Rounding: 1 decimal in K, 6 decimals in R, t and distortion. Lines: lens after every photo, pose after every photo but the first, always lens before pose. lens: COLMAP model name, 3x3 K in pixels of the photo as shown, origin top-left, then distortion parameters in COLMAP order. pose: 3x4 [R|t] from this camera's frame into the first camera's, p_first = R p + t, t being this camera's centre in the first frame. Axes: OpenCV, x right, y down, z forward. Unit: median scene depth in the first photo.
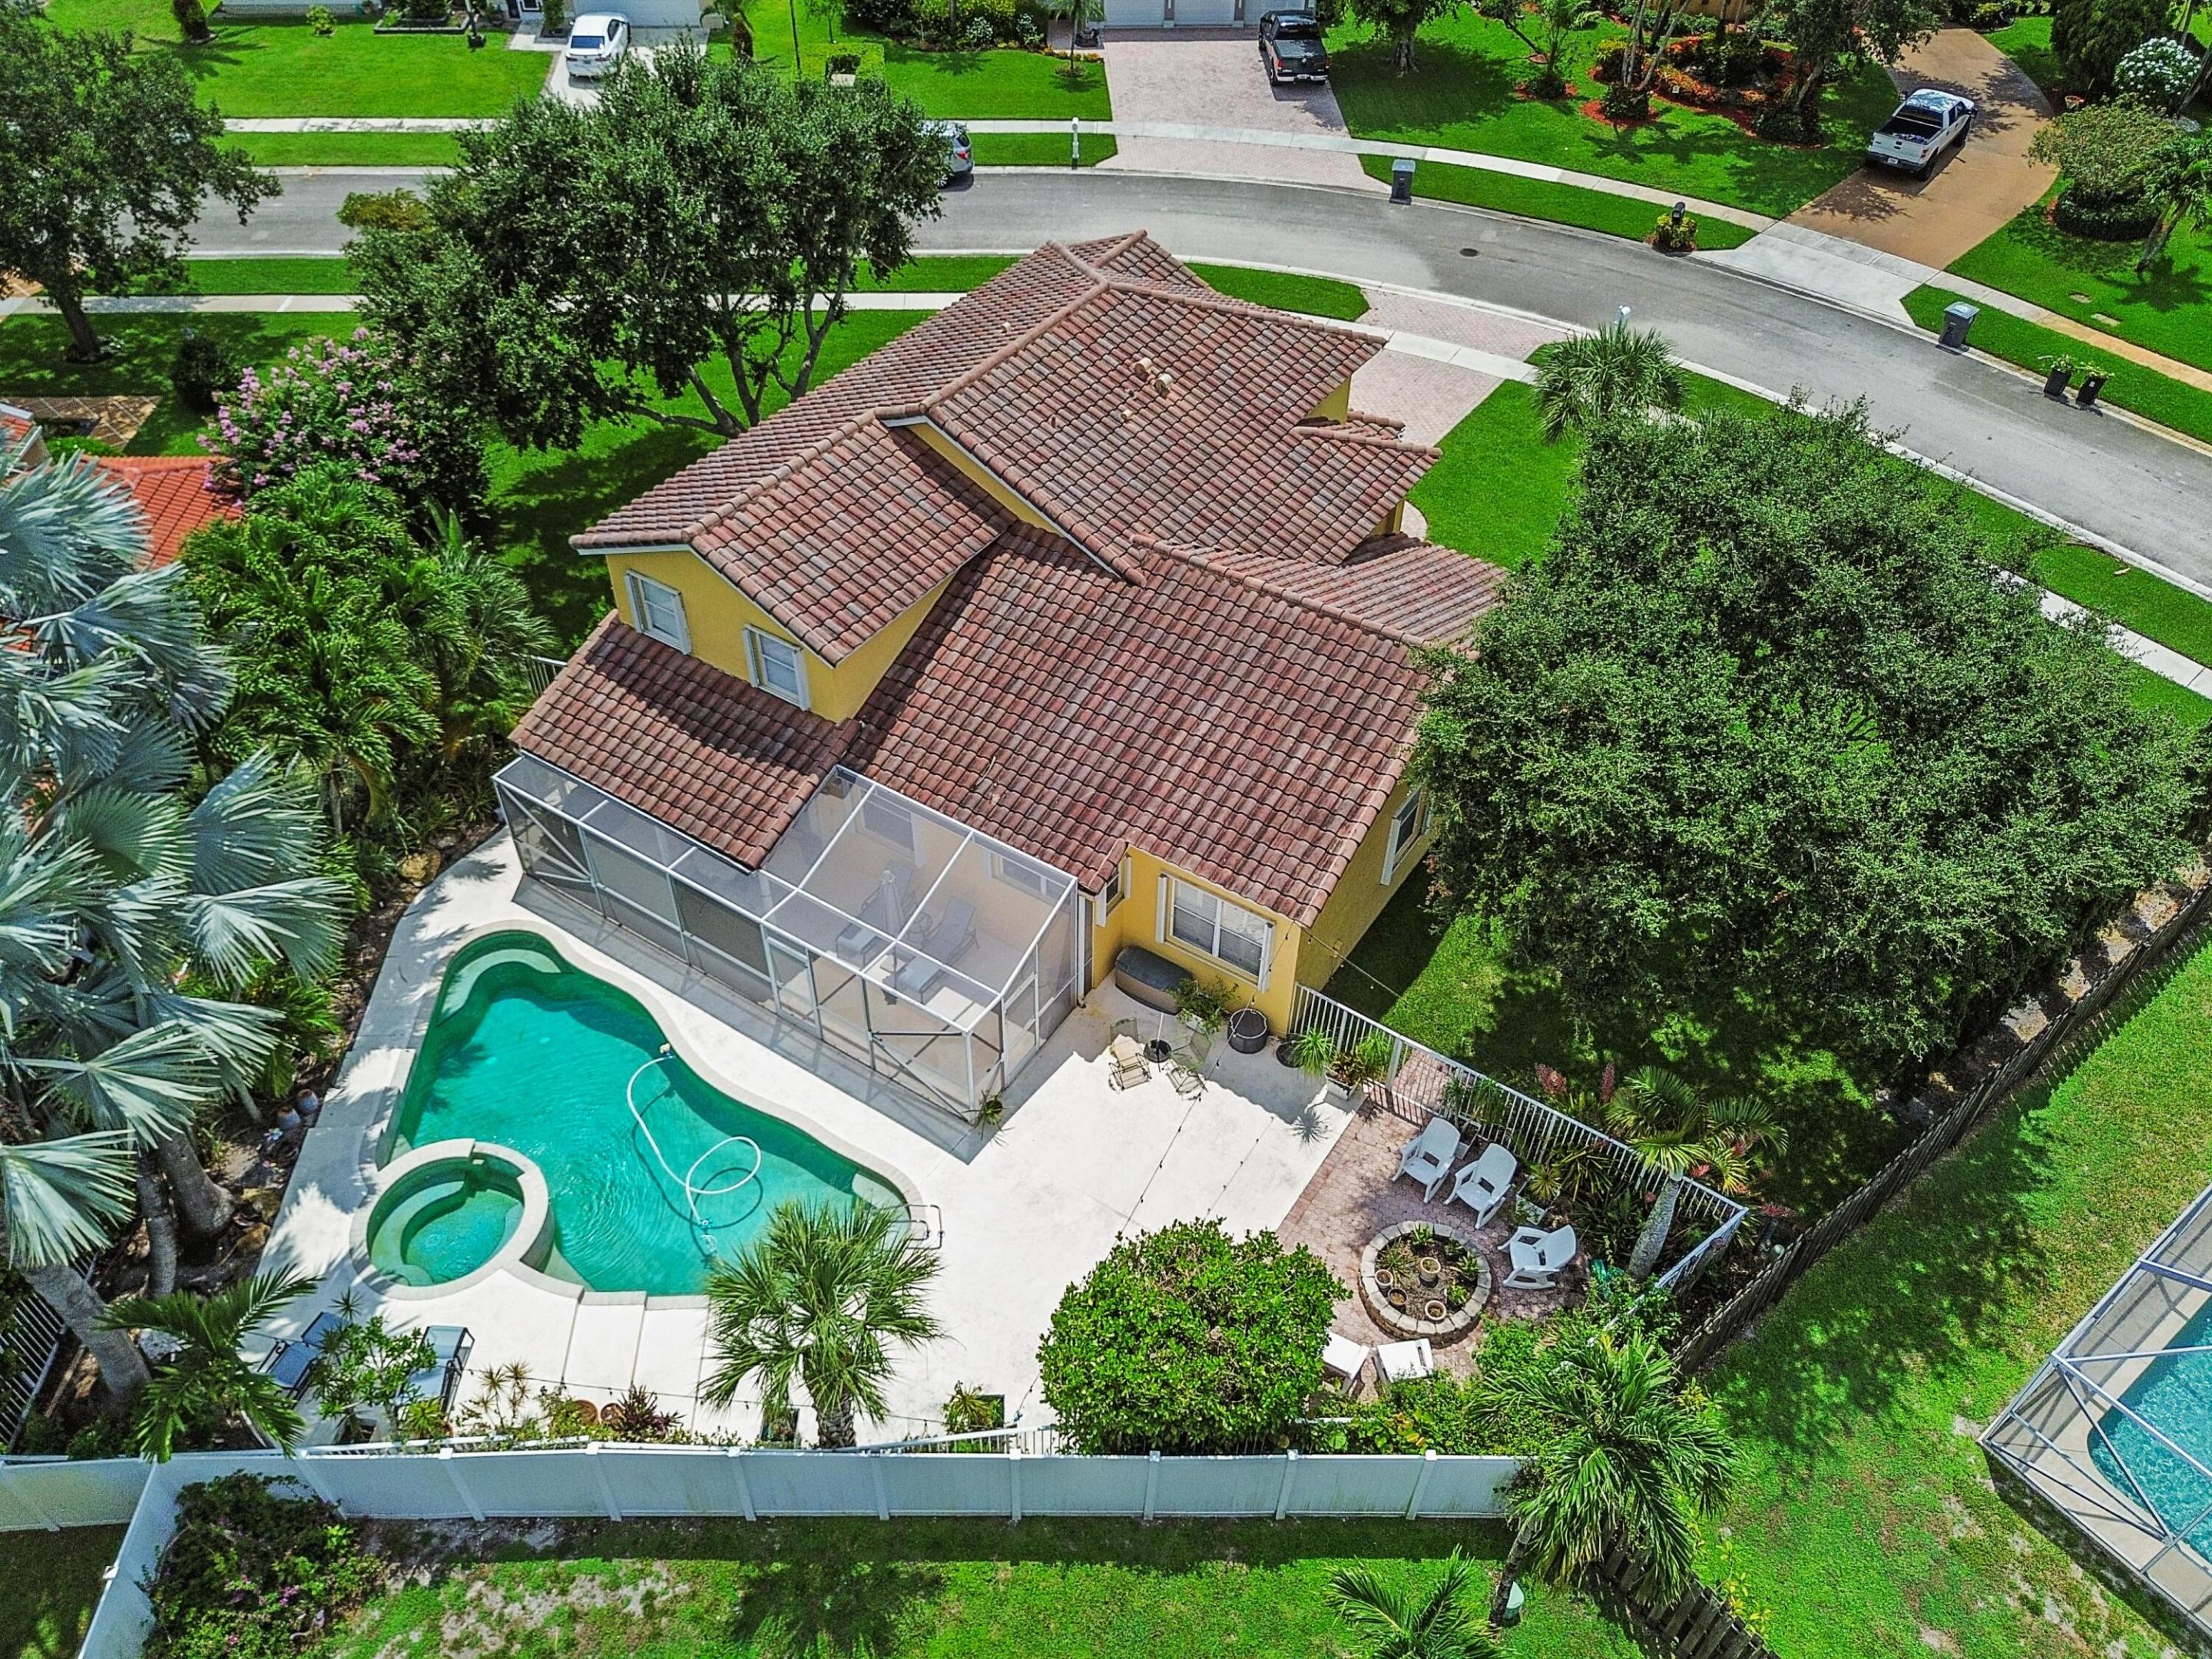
lens RADIAL K [[1633.9, 0, 1106.0], [0, 1633.9, 829.5], [0, 0, 1]] dist [0.097531, -0.177139]
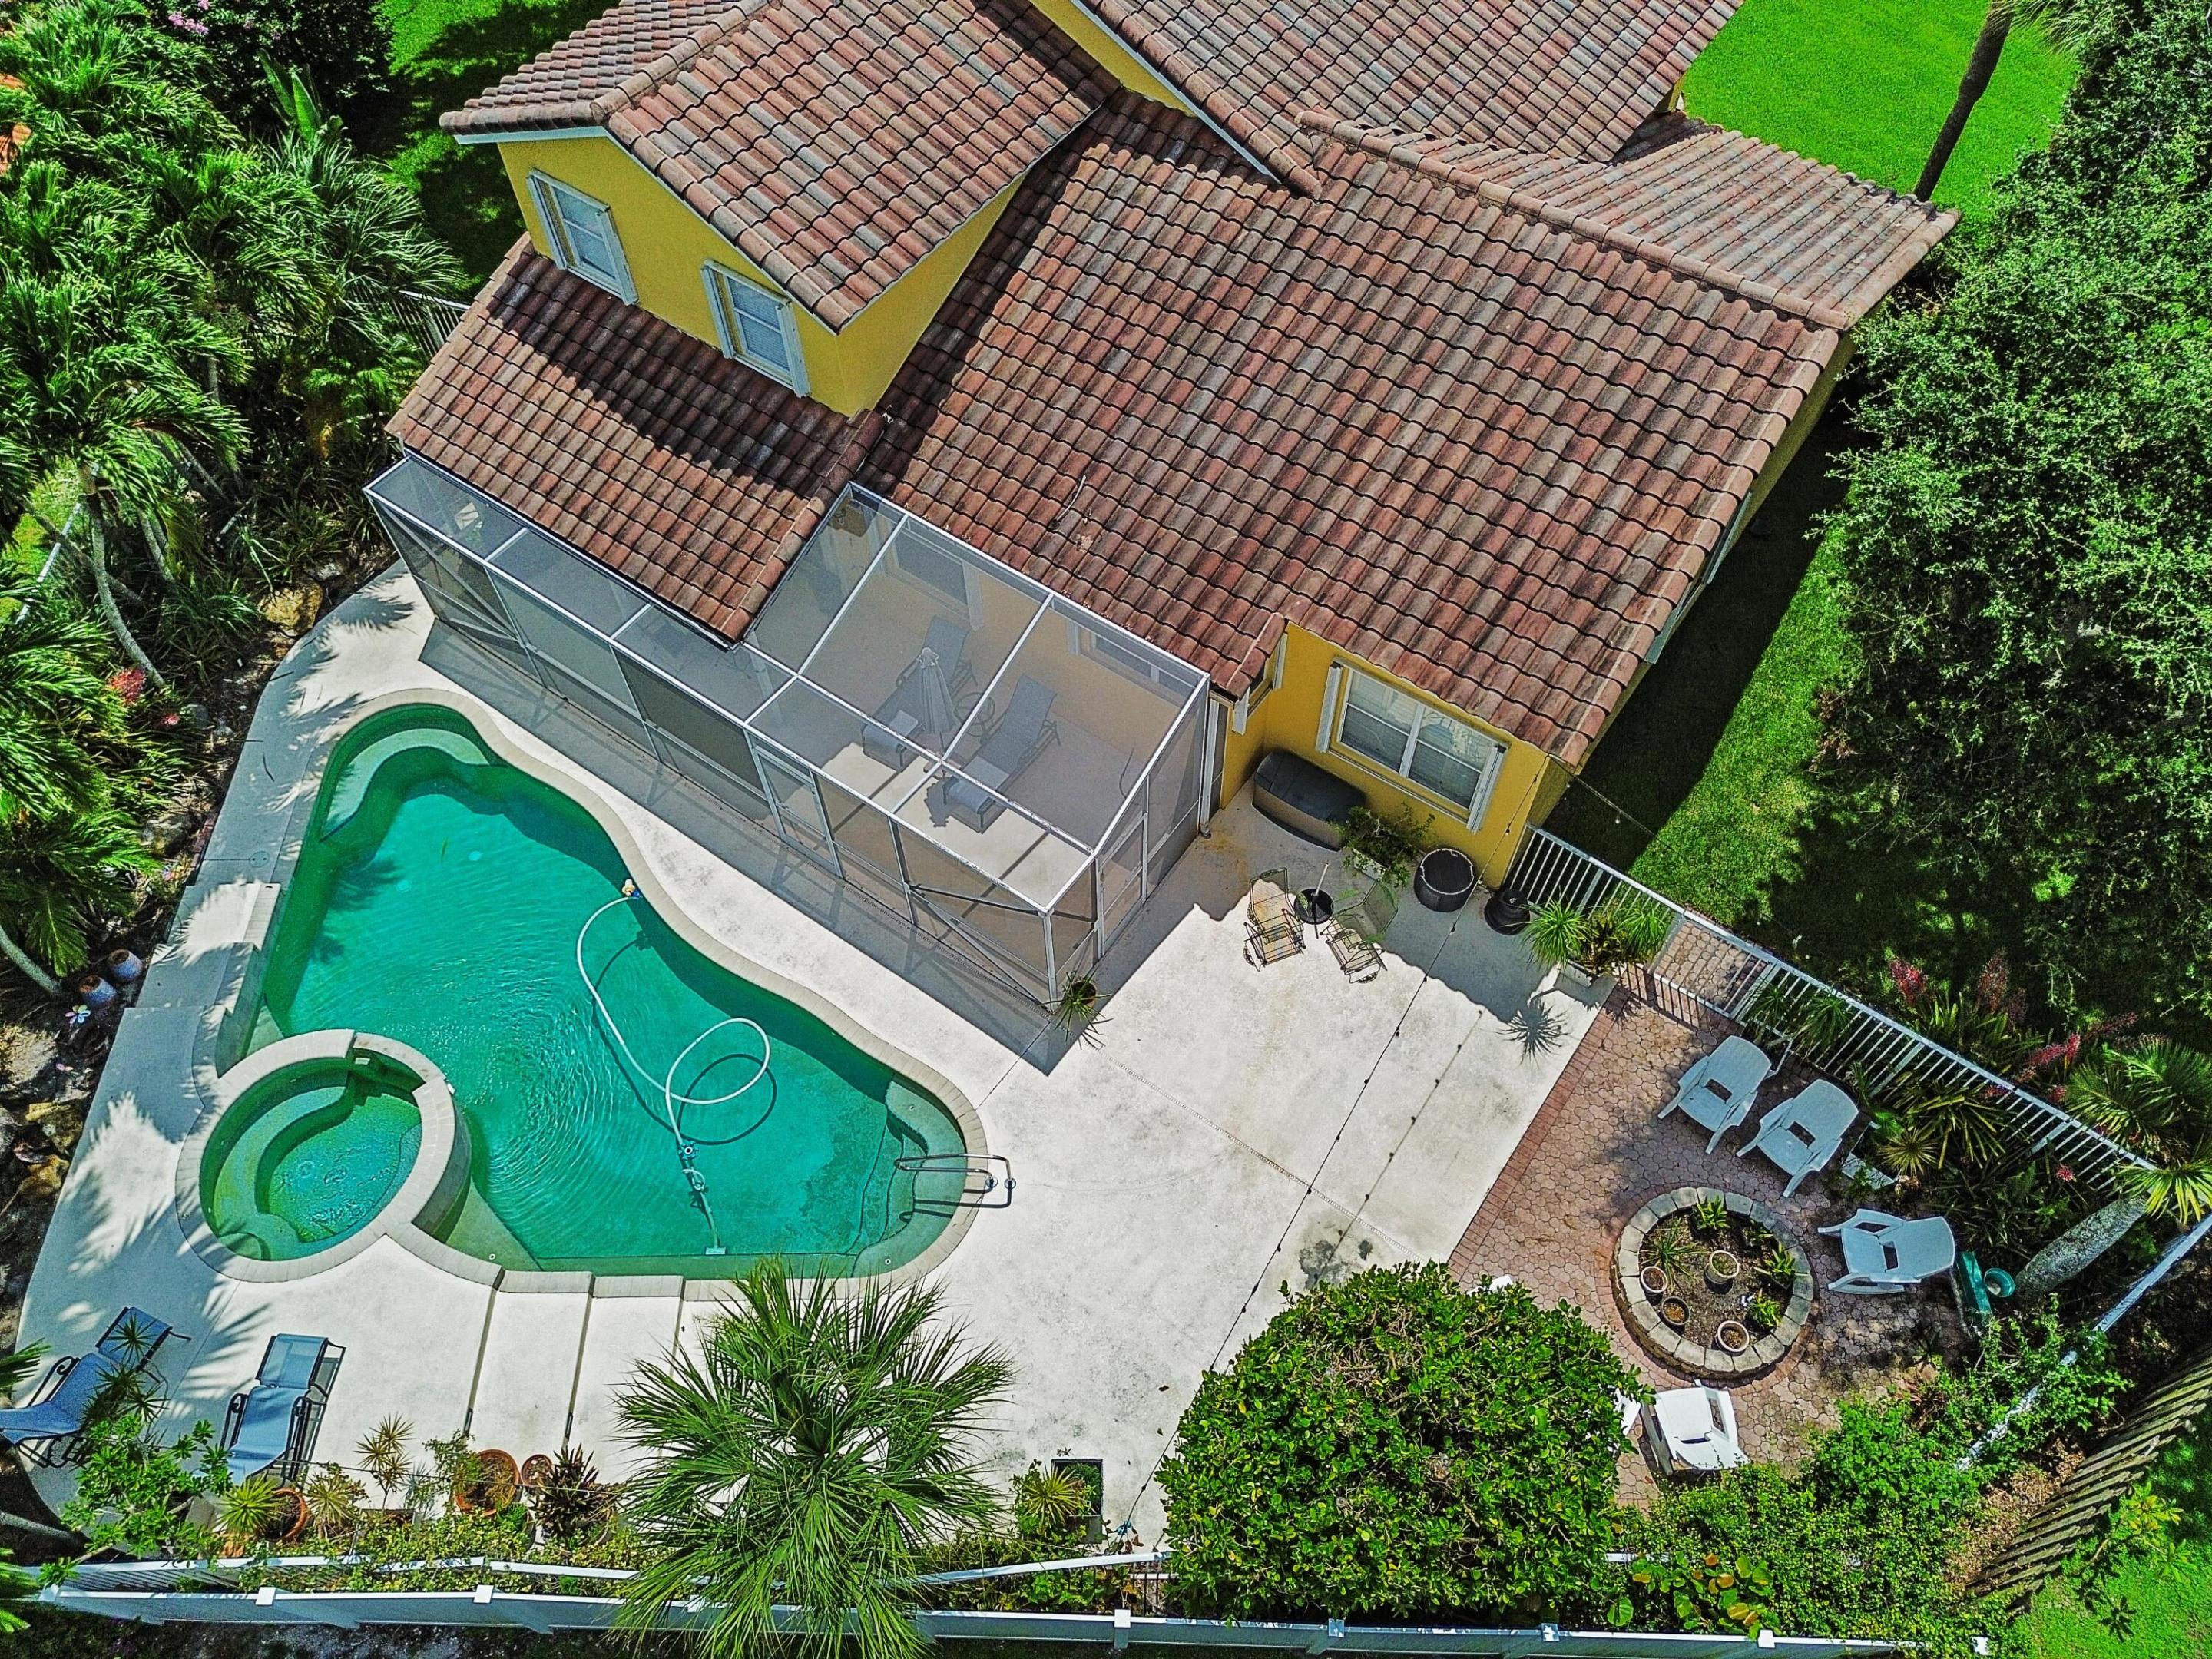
lens RADIAL K [[1576.9, 0, 1106.0], [0, 1576.9, 829.5], [0, 0, 1]] dist [0.053123, -0.046211]
pose [[0.999022, 0.017973, -0.040402, -0.031380], [-0.007994, 0.972025, 0.234742, -0.055755], [0.043491, -0.234190, 0.971218, 0.347470]]
